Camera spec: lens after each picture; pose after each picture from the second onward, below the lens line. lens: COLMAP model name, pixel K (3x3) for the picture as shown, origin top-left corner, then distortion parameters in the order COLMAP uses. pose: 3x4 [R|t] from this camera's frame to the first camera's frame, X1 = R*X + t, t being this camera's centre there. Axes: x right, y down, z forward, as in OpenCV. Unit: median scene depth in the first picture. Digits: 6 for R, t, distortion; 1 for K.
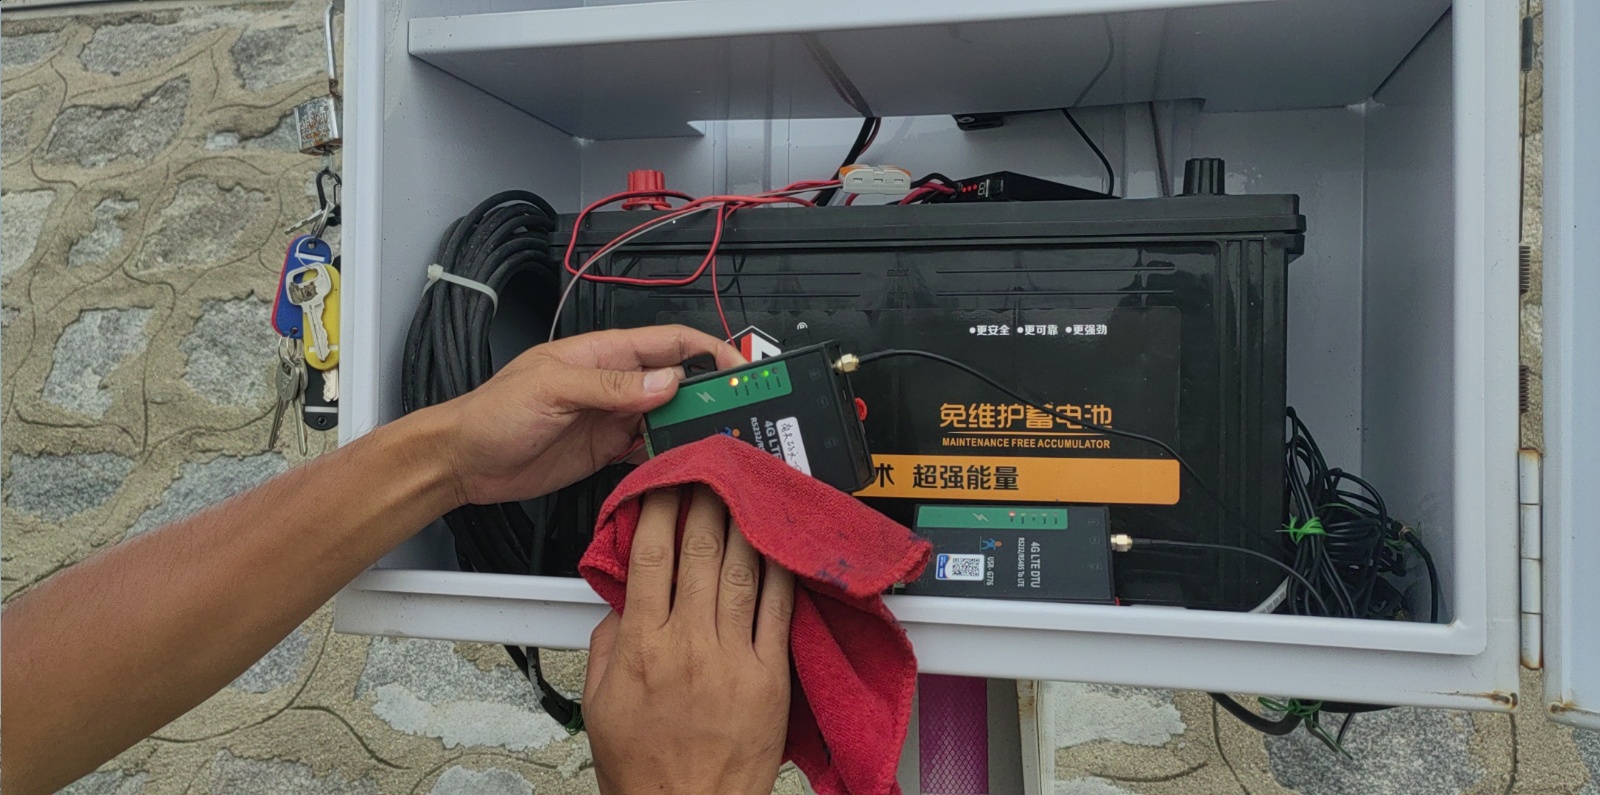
lens RADIAL K [[1225.3, 0, 806.6], [0, 1225.3, 399.1], [0, 0, 1]] dist [0.022322, 0.021852]
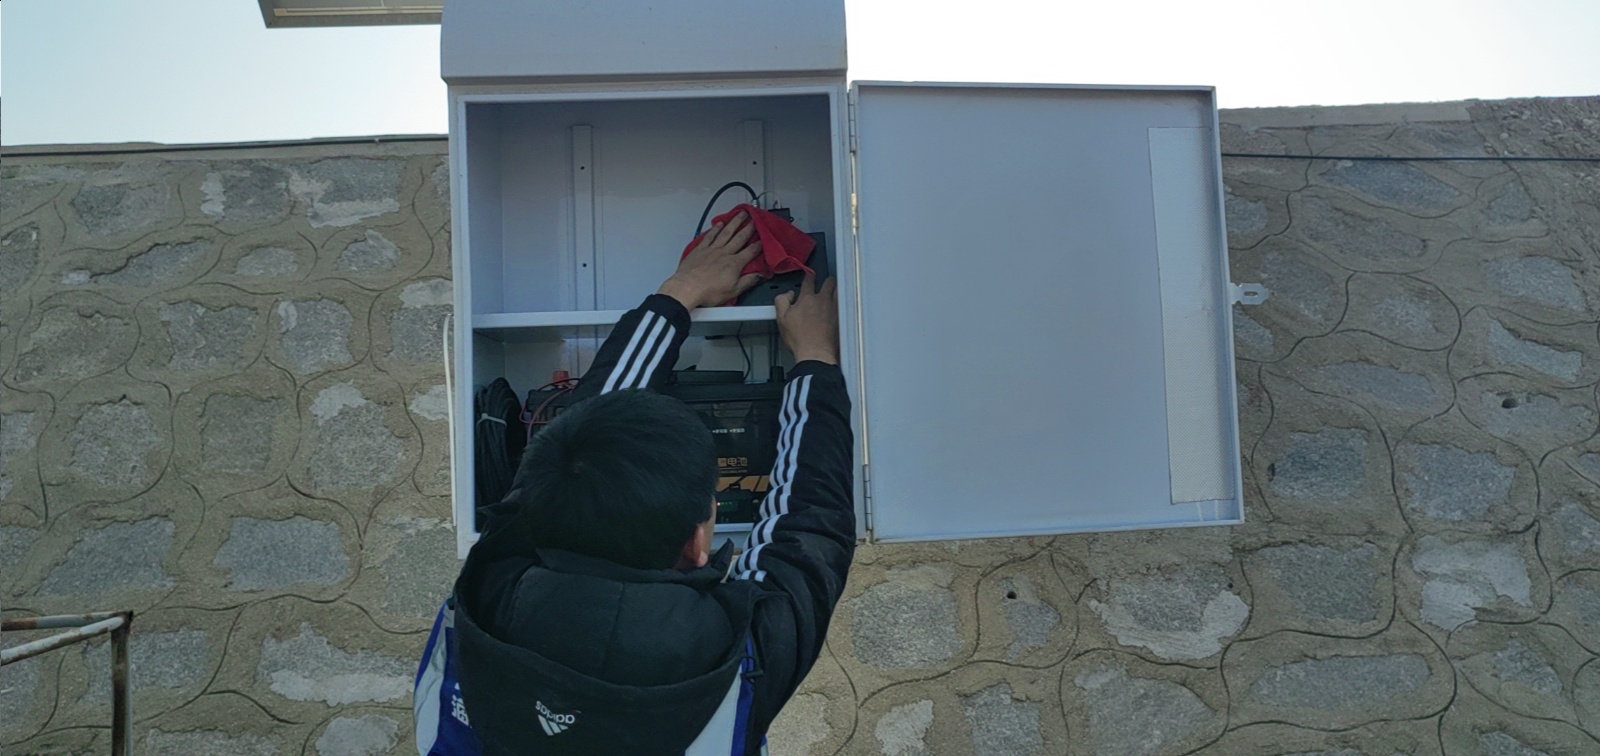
lens RADIAL K [[1159.6, 0, 799.5], [0, 1159.6, 358.4], [0, 0, 1]] dist [0.027593, 0.021517]
pose [[0.964395, -0.028802, 0.262893, -0.289368], [0.047960, 0.996617, -0.066748, -0.032472], [-0.260081, 0.076979, 0.962514, -1.420877]]
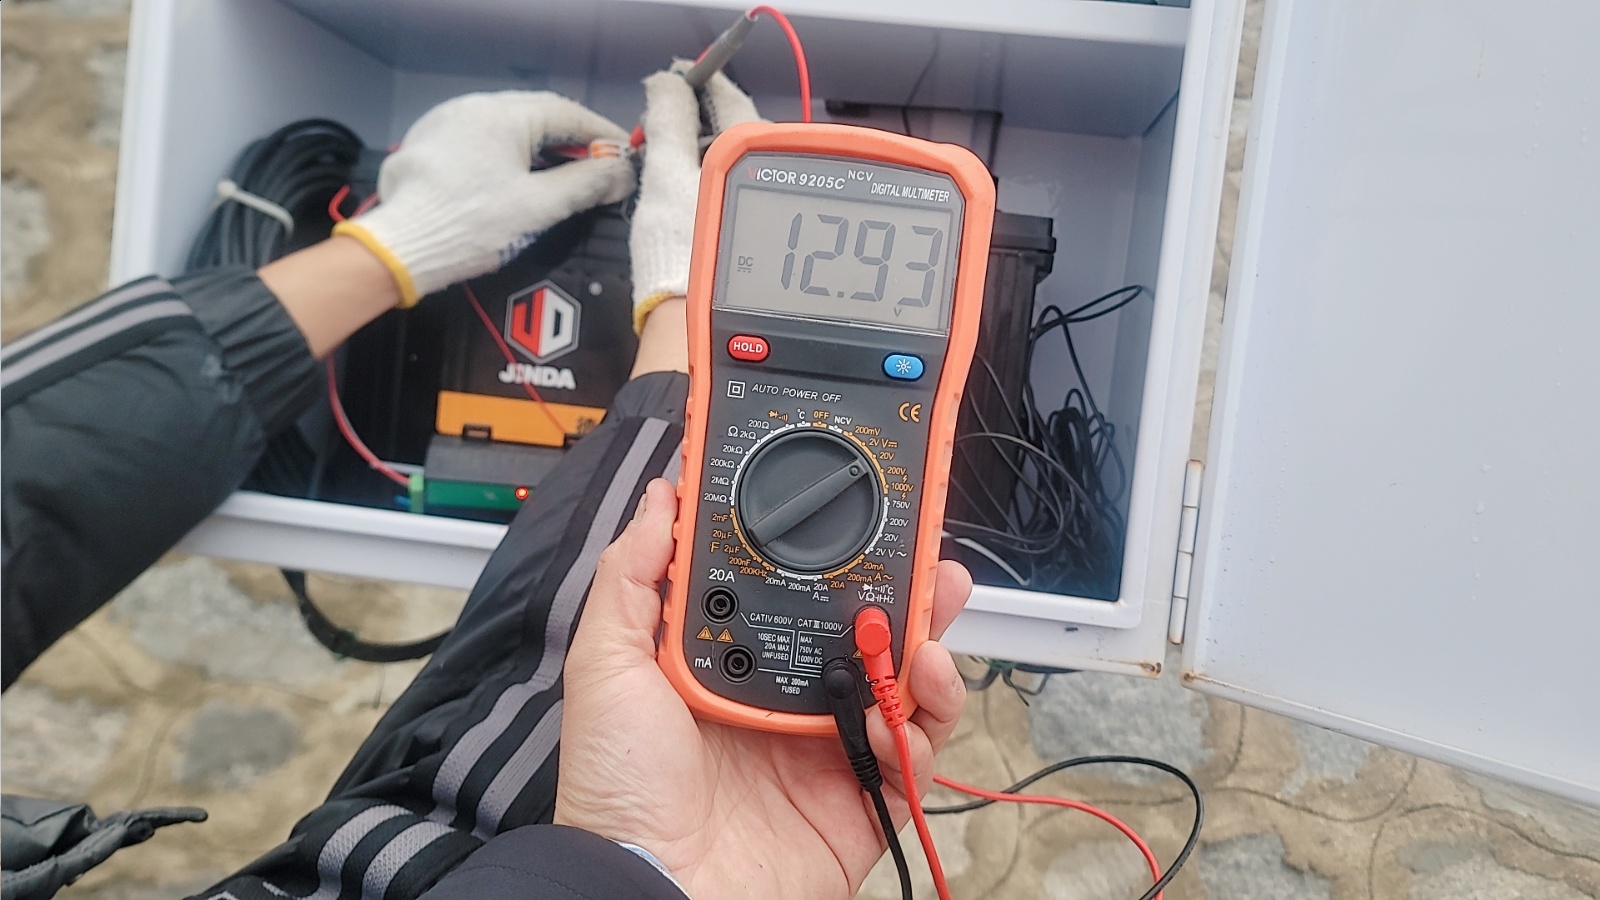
lens RADIAL K [[1252.2, 0, 831.3], [0, 1252.2, 440.4], [0, 0, 1]] dist [0.073909, -0.048278]
pose [[0.984480, 0.088637, 0.151470, 0.040017], [-0.097950, 0.993662, 0.055159, -0.008127], [-0.145621, -0.069139, 0.986922, -0.096788]]
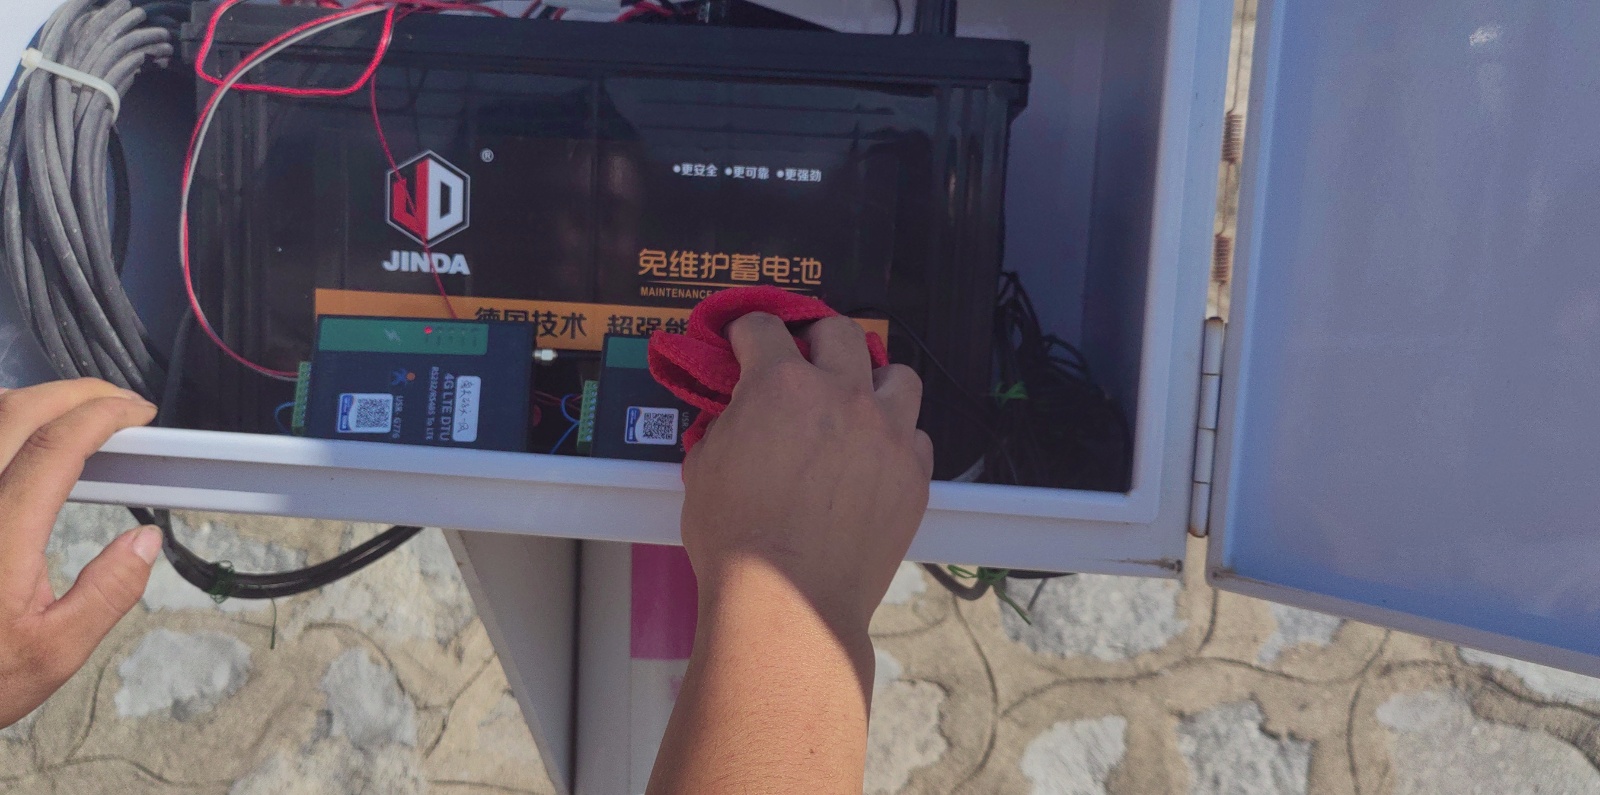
lens RADIAL K [[1225.3, 0, 815.9], [0, 1225.3, 393.8], [0, 0, 1]] dist [0.022322, 0.021852]
pose [[0.983301, 0.025526, 0.180186, 0.068578], [-0.045063, 0.993432, 0.105182, 0.007981], [-0.176318, -0.111545, 0.977993, 0.066103]]
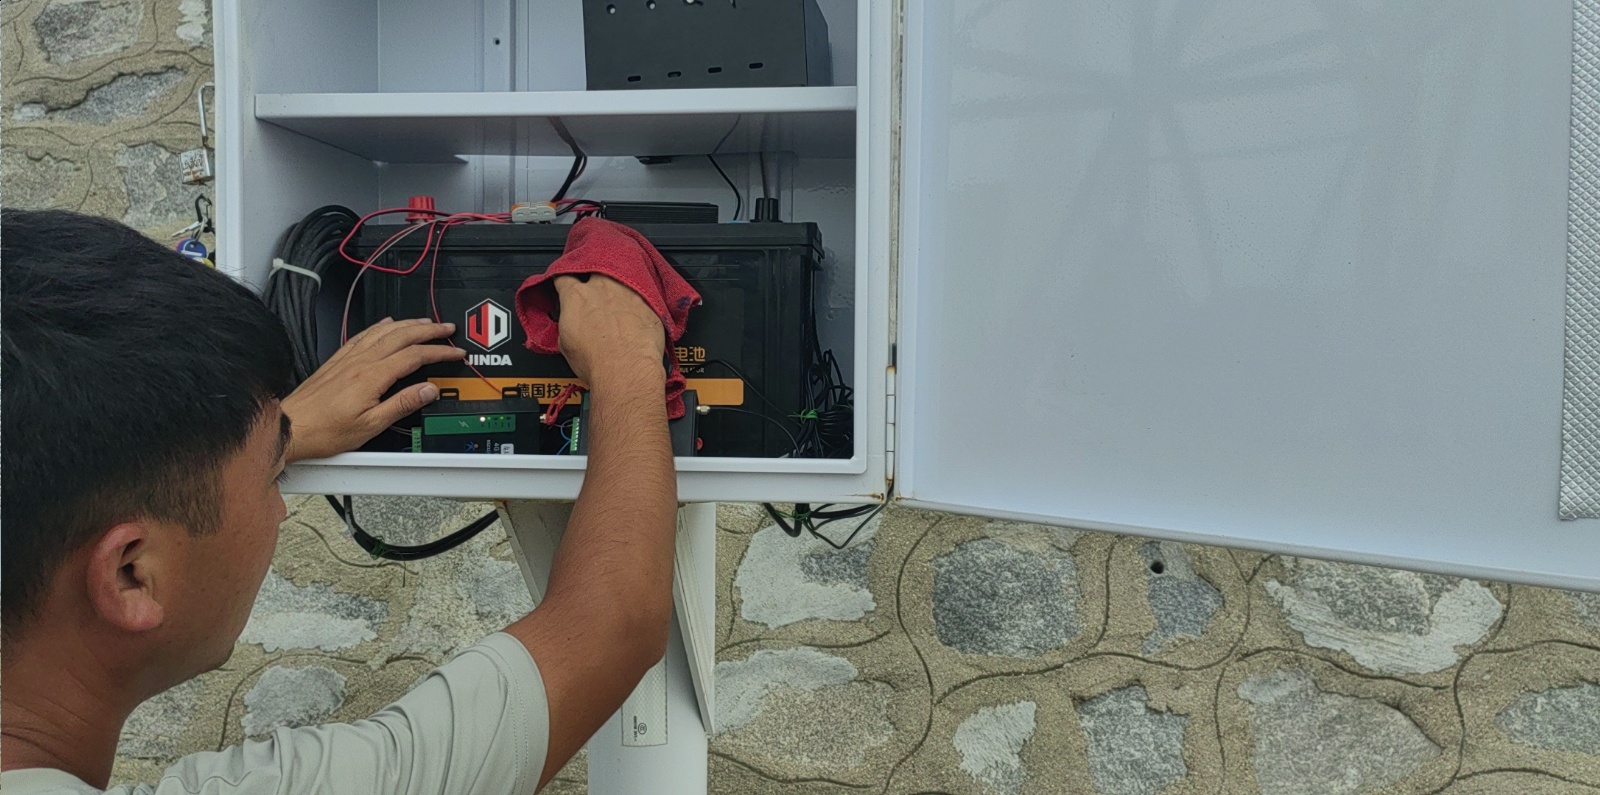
lens RADIAL K [[1225.3, 0, 807.0], [0, 1225.3, 392.8], [0, 0, 1]] dist [0.022322, 0.021852]
pose [[0.989307, -0.008154, 0.145618, 0.124764], [0.004088, 0.999594, 0.028194, 0.018316], [-0.145789, -0.027297, 0.988939, -0.615580]]
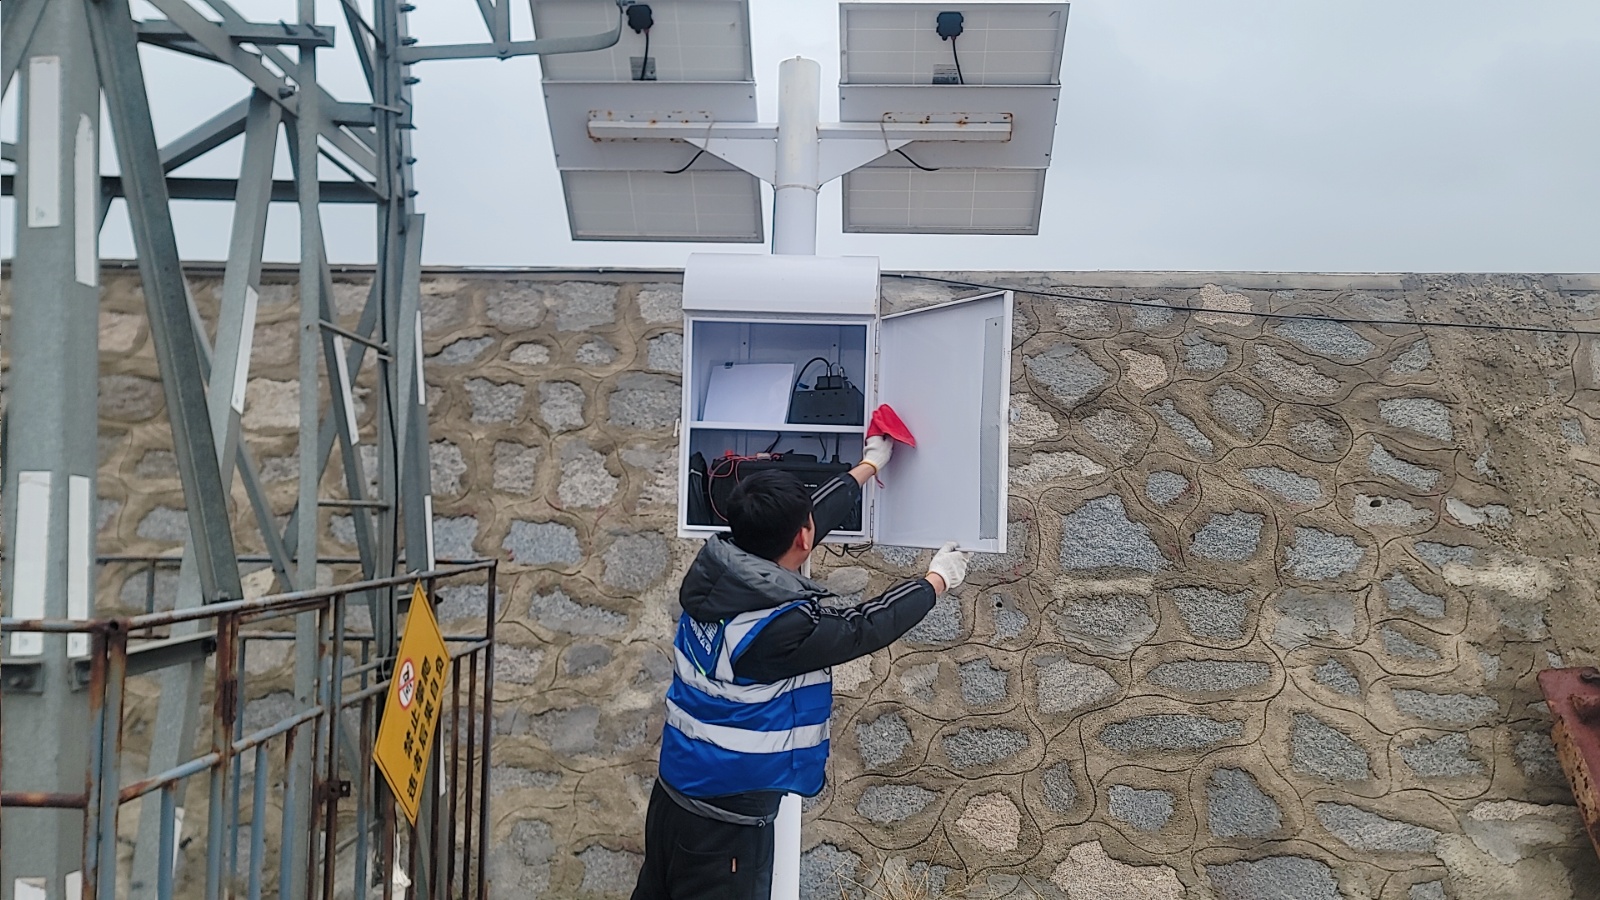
lens RADIAL K [[1252.2, 0, 795.0], [0, 1252.2, 411.8], [0, 0, 1]] dist [0.073909, -0.048278]
pose [[0.988947, 0.028910, 0.145421, -0.628374], [-0.019320, 0.997571, -0.066928, -0.005698], [-0.147003, 0.063379, 0.987103, -4.199227]]
